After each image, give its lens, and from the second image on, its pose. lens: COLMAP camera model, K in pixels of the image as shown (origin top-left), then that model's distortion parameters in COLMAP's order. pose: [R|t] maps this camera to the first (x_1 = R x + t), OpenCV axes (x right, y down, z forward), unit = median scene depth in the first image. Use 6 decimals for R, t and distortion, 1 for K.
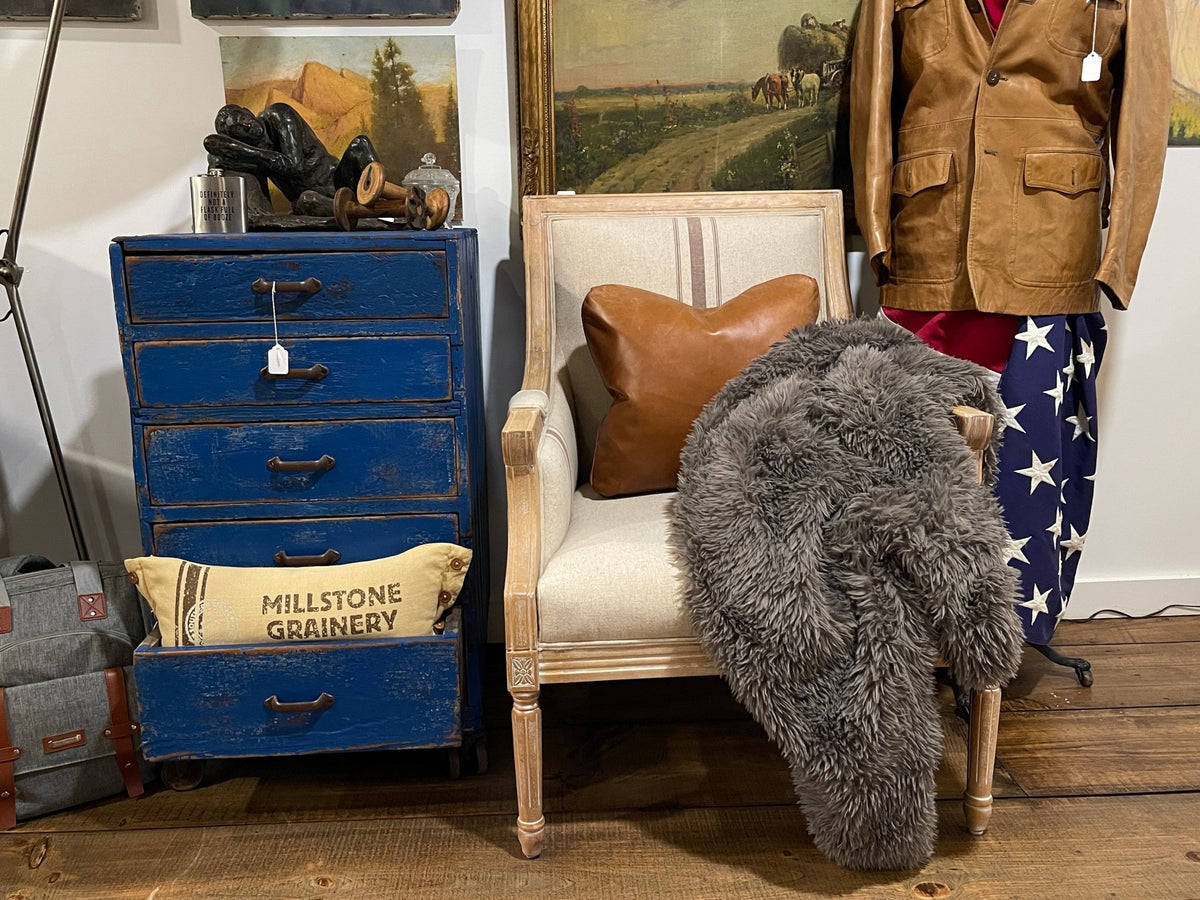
lens RADIAL K [[1087.0, 0, 589.3], [0, 1087.0, 445.4], [0, 0, 1]] dist [0.033530, 0.000000]
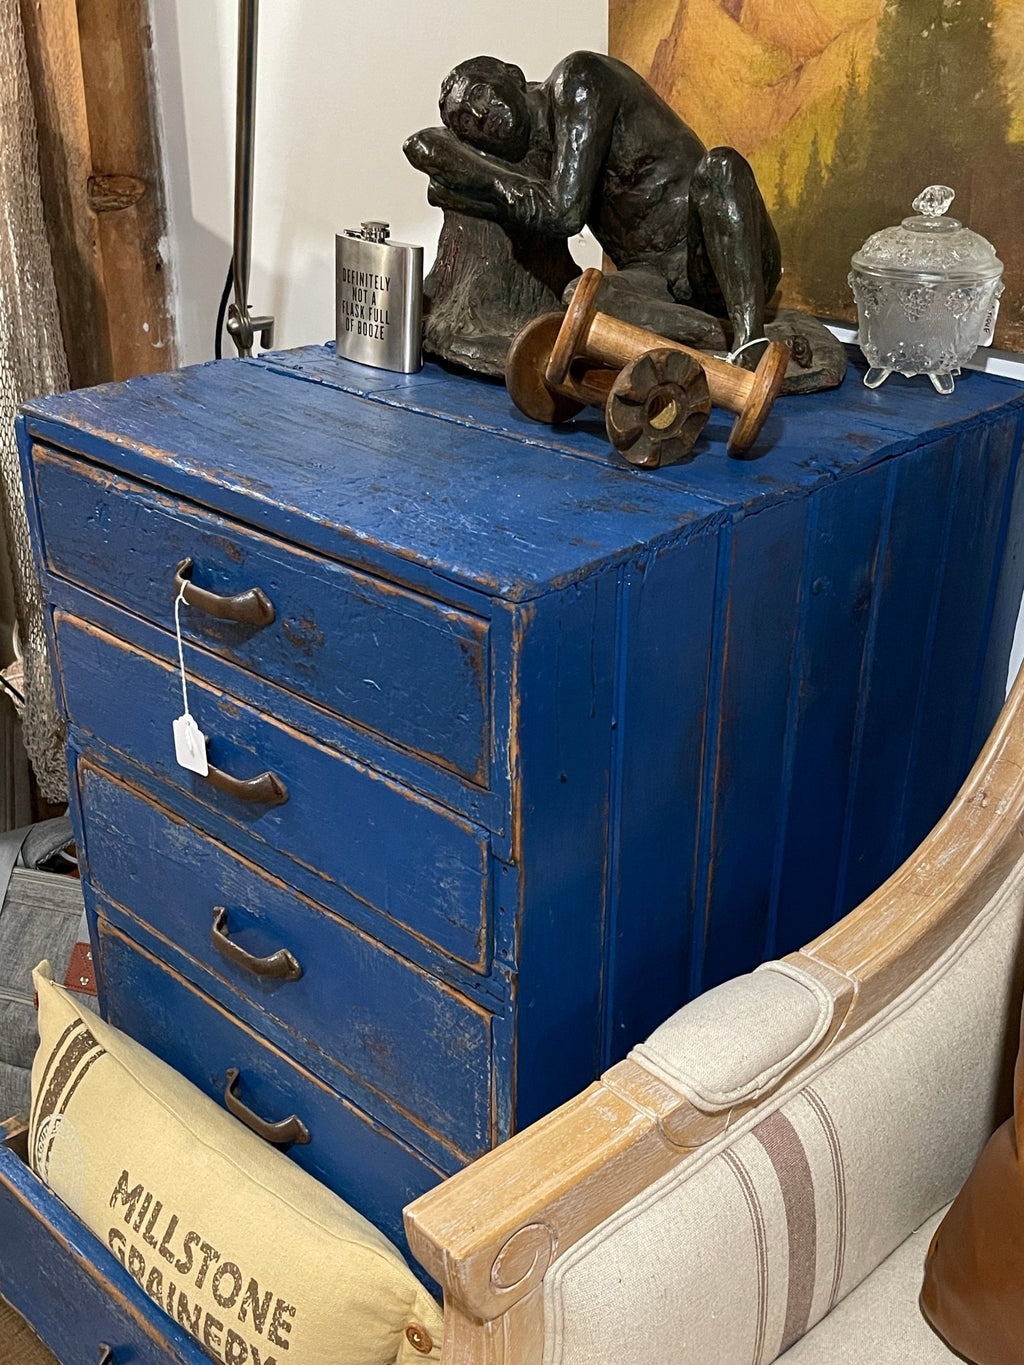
lens RADIAL K [[1444.0, 0, 513.7], [0, 1444.0, 682.9], [0, 0, 1]] dist [0.039458, 0.000000]
pose [[0.678722, 0.338082, -0.651948, 0.177170], [-0.171549, 0.936162, 0.306872, -0.297507], [0.714078, -0.096440, 0.693392, 0.665974]]
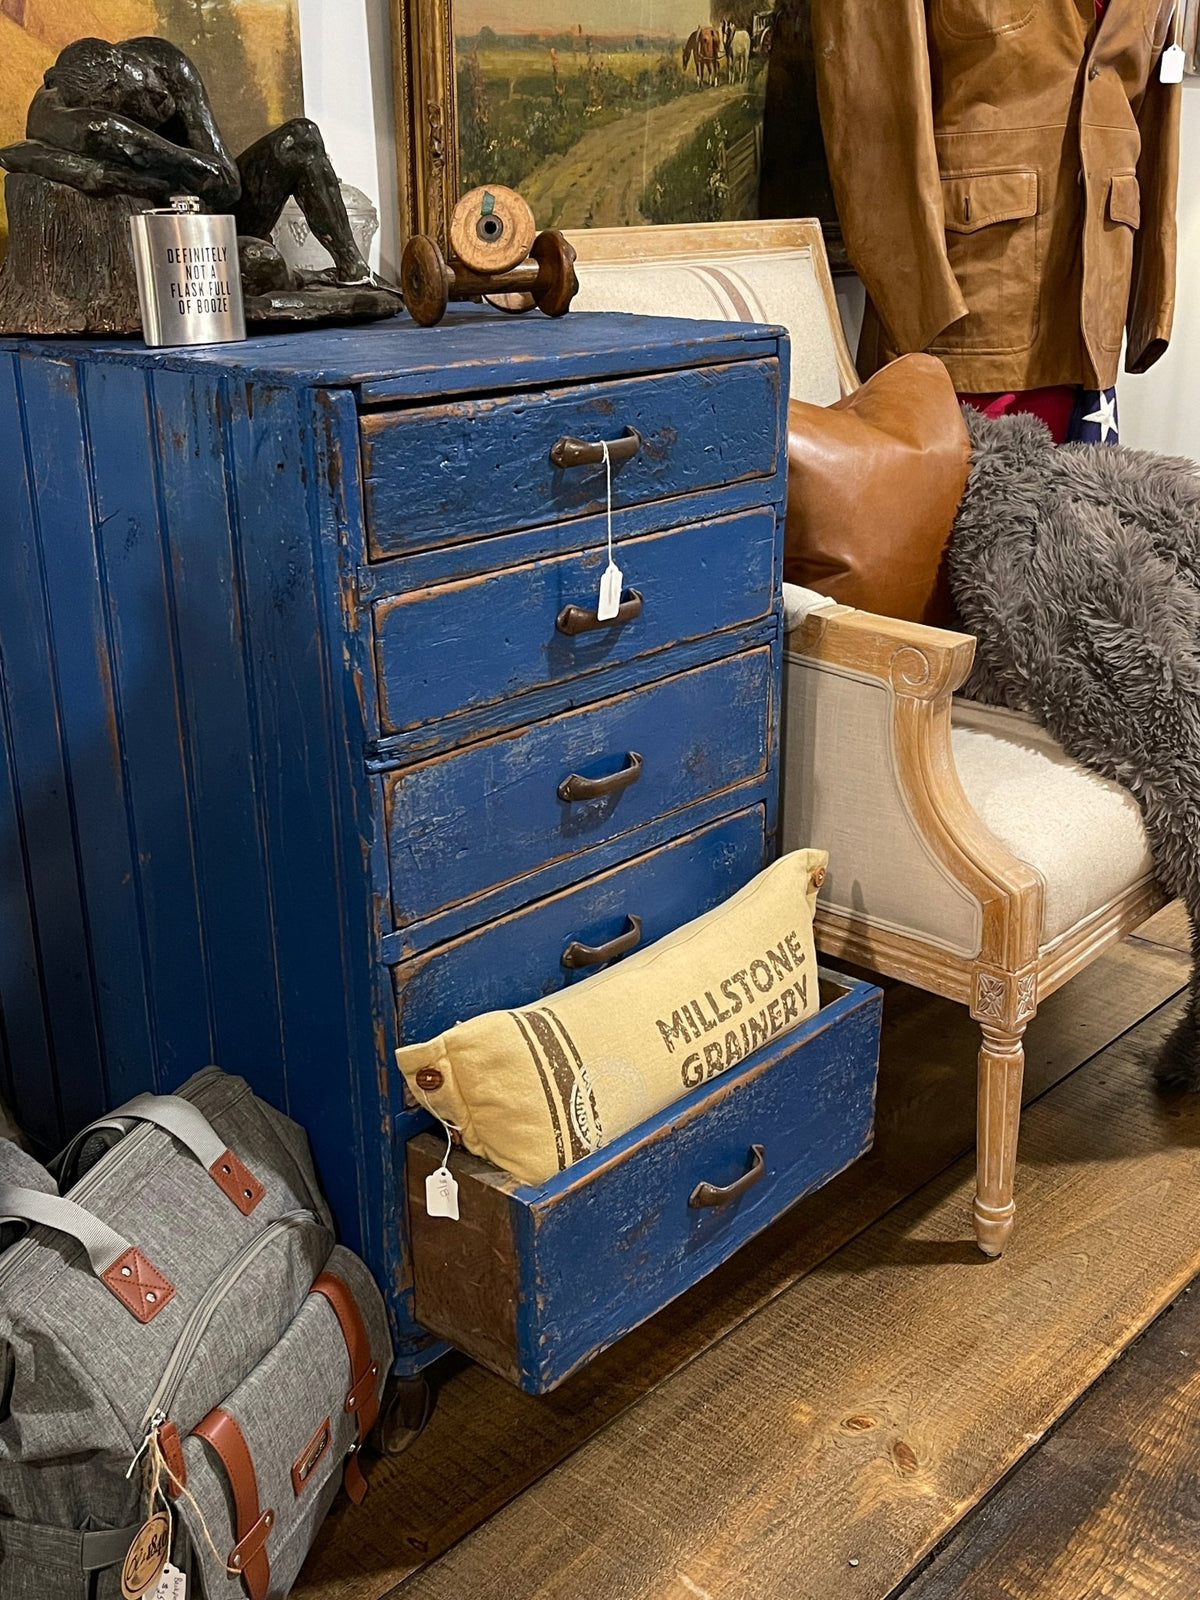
lens RADIAL K [[1692.6, 0, 623.2], [0, 1692.6, 811.8], [0, 0, 1]] dist [0.039458, 0.000000]
pose [[0.701064, -0.242713, 0.670522, -0.830165], [0.144111, 0.969115, 0.200122, -0.133932], [-0.698385, -0.043669, 0.714389, 0.394503]]
